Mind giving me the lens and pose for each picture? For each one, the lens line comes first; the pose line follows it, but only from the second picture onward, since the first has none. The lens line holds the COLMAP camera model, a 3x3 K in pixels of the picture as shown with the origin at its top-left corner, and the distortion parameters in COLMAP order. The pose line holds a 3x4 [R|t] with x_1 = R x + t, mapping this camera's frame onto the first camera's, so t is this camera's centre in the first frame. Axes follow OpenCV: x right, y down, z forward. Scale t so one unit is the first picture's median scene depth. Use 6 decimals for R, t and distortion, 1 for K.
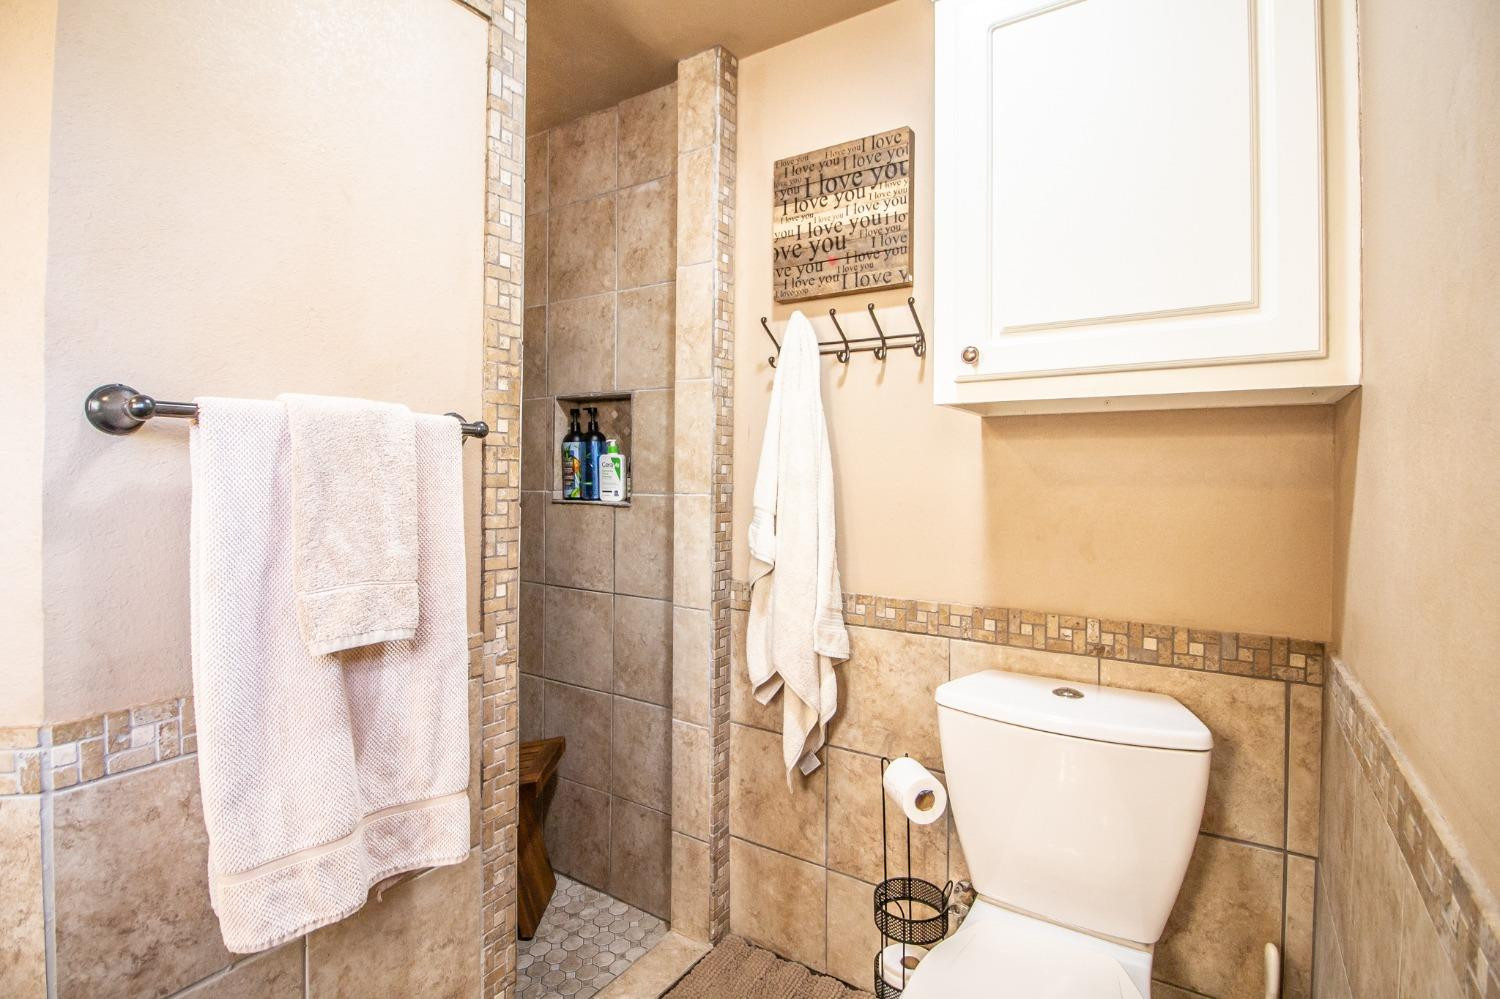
lens RADIAL K [[736.5, 0, 748.8], [0, 736.5, 472.8], [0, 0, 1]] dist [0.000034, -0.000091]
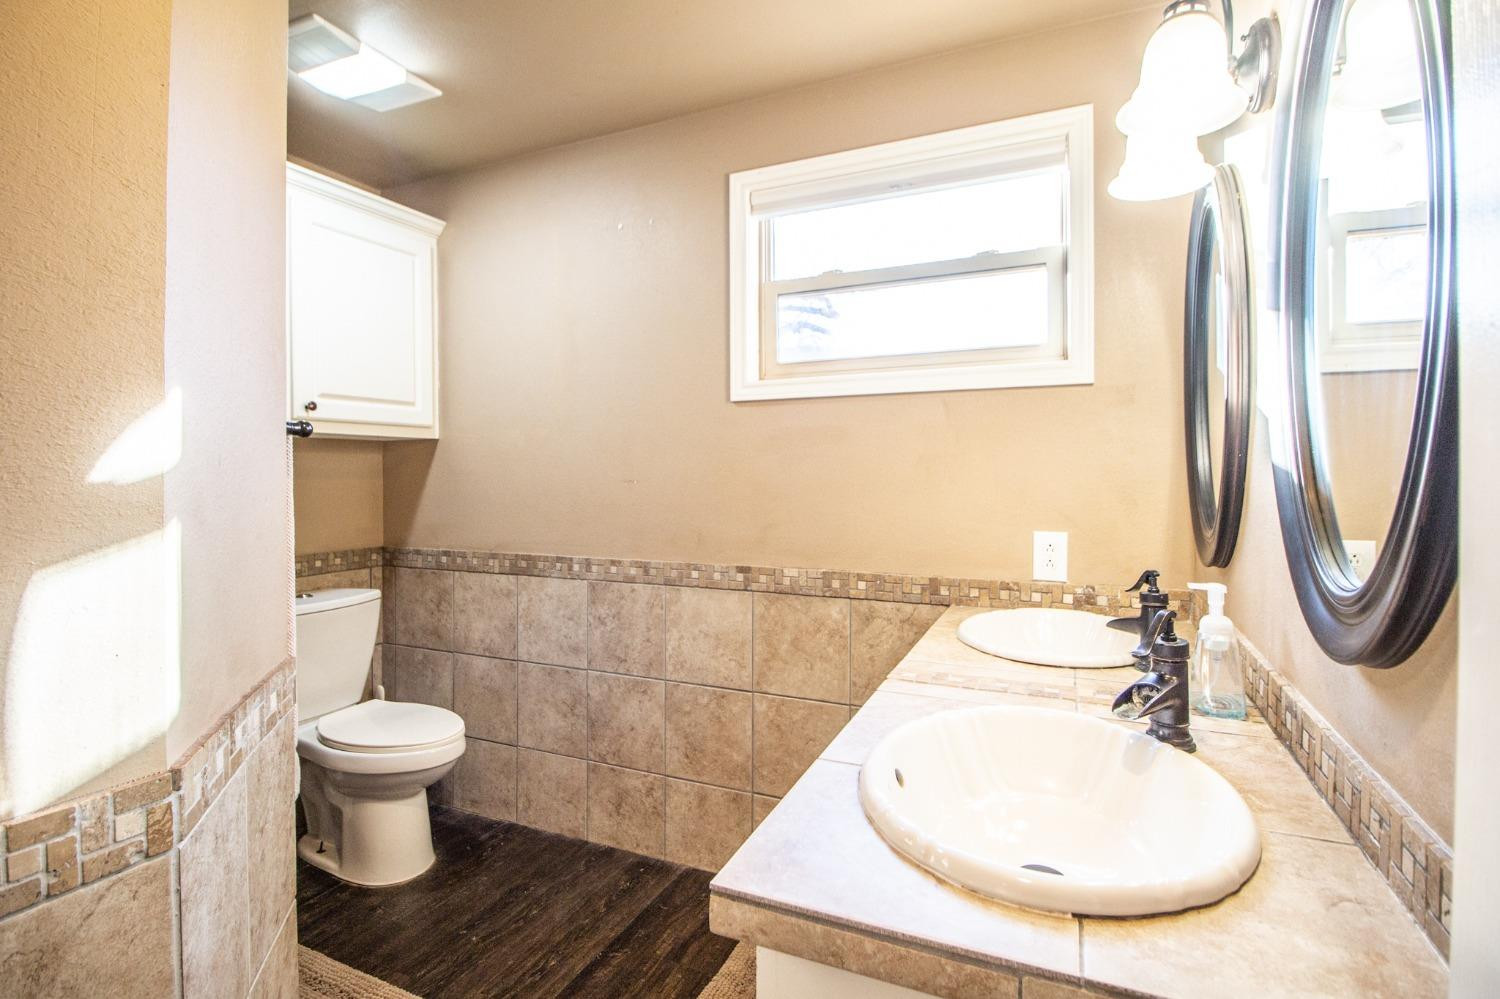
lens RADIAL K [[736.5, 0, 748.8], [0, 736.5, 472.8], [0, 0, 1]] dist [0.000034, -0.000091]
pose [[-0.154263, -0.004843, 0.988018, -1.611662], [0.000246, 0.999988, 0.004940, -0.006549], [-0.988030, 0.001005, -0.154260, 0.233366]]
